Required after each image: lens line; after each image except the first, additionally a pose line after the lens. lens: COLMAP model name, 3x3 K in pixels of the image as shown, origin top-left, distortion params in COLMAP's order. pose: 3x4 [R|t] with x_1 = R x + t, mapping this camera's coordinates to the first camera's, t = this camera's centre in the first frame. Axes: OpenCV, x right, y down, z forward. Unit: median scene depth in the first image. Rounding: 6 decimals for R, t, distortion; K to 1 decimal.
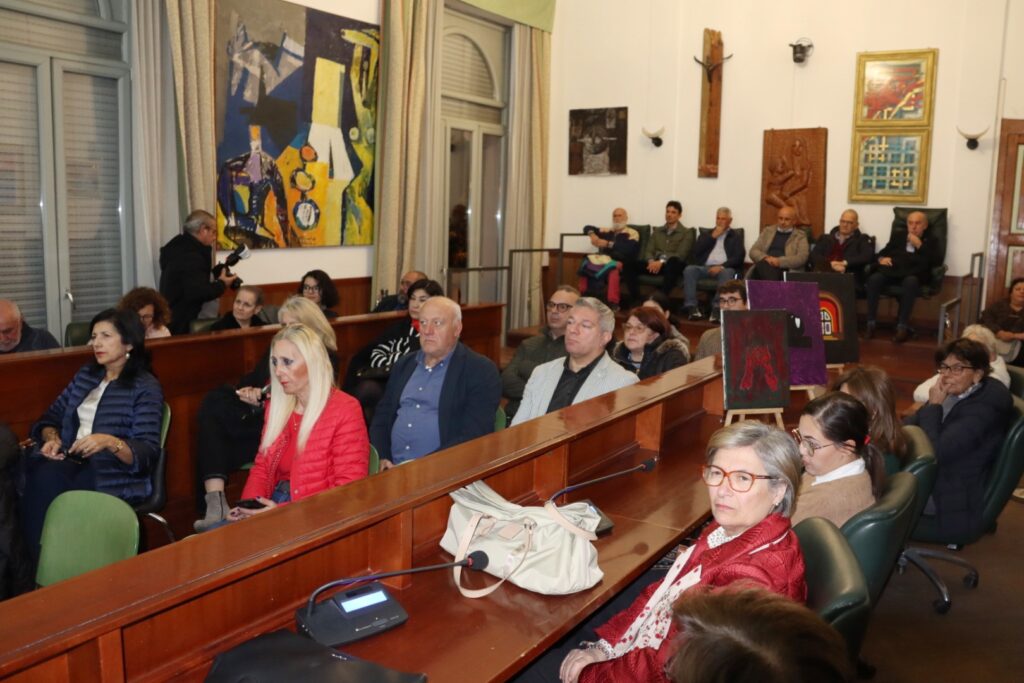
lens RADIAL K [[860.1, 0, 512.0], [0, 860.1, 341.5], [0, 0, 1]] dist [-0.157731, 0.129024]
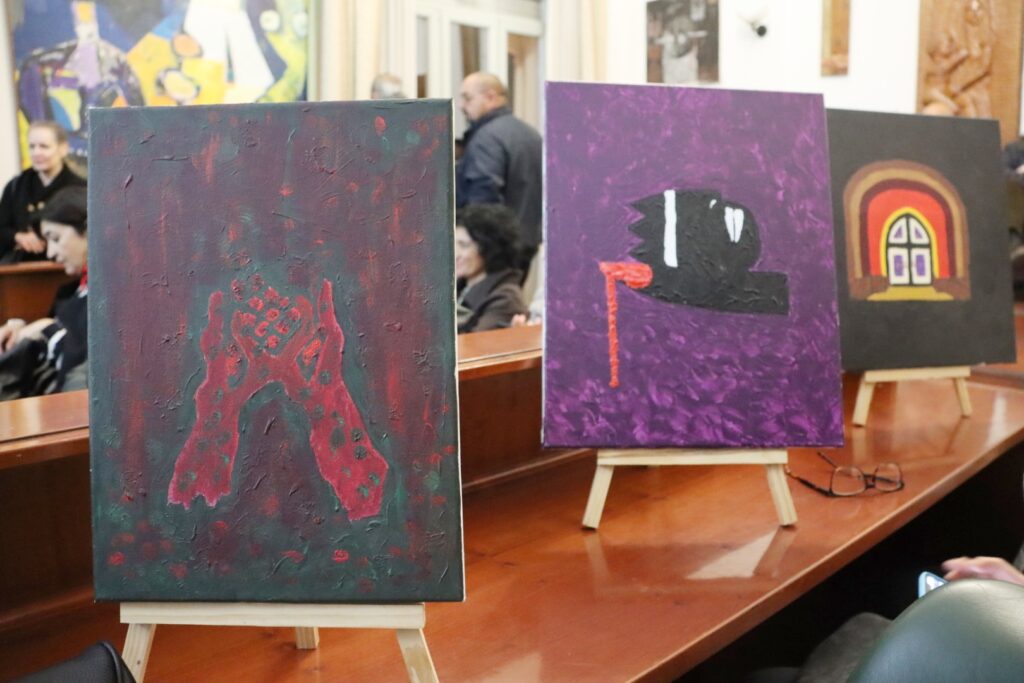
lens RADIAL K [[860.1, 0, 512.0], [0, 860.1, 341.5], [0, 0, 1]] dist [-0.157731, 0.129024]
pose [[0.972213, 0.009808, -0.233892, 0.180981], [-0.005104, 0.999773, 0.020709, 0.006032], [0.234042, -0.018940, 0.972042, 0.385220]]
